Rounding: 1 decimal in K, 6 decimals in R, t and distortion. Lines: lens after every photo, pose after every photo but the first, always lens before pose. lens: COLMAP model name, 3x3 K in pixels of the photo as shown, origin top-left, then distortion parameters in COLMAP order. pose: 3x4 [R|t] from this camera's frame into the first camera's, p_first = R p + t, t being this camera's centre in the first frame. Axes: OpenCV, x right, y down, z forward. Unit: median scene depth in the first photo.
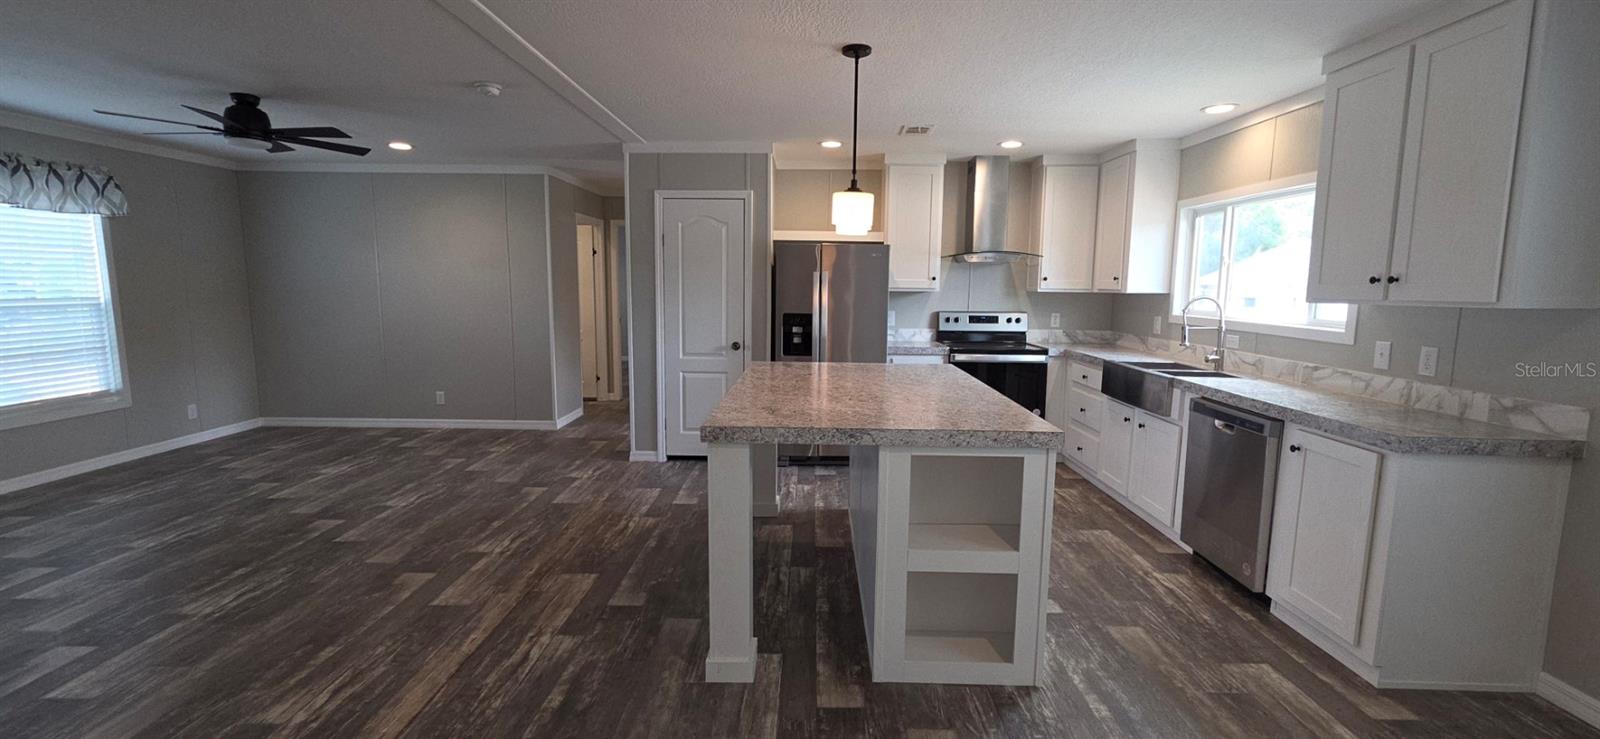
lens RADIAL K [[667.2, 0, 800.0], [0, 667.2, 369.5], [0, 0, 1]] dist [0.003403, 0.000269]
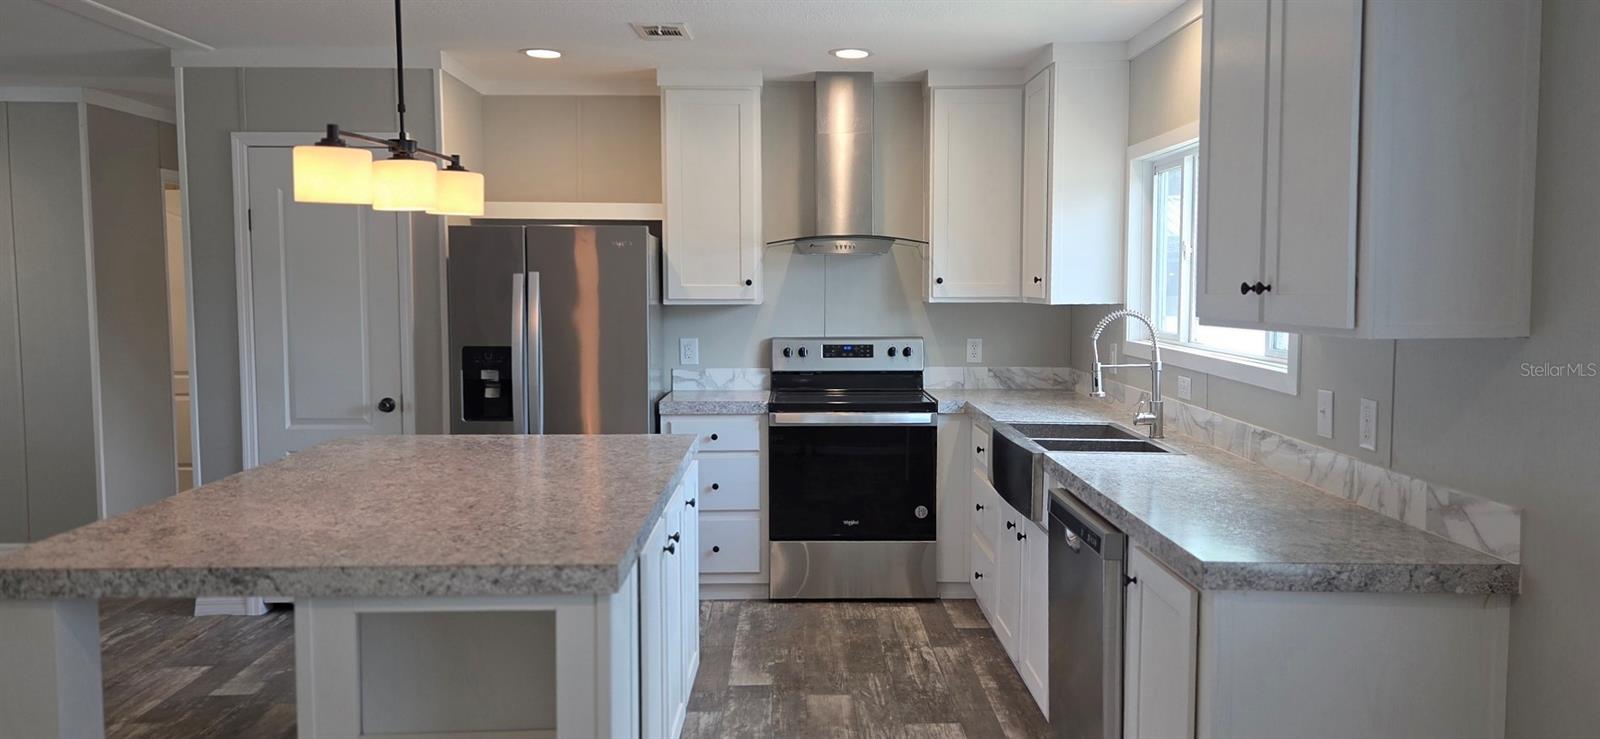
lens RADIAL K [[1161.5, 0, 800.0], [0, 1161.5, 369.5], [0, 0, 1]] dist [0.082998, -0.084775]
pose [[0.999344, -0.014039, 0.033370, 0.232189], [0.015765, 0.998521, -0.052038, -0.008308], [-0.032590, 0.052529, 0.998087, -0.005063]]
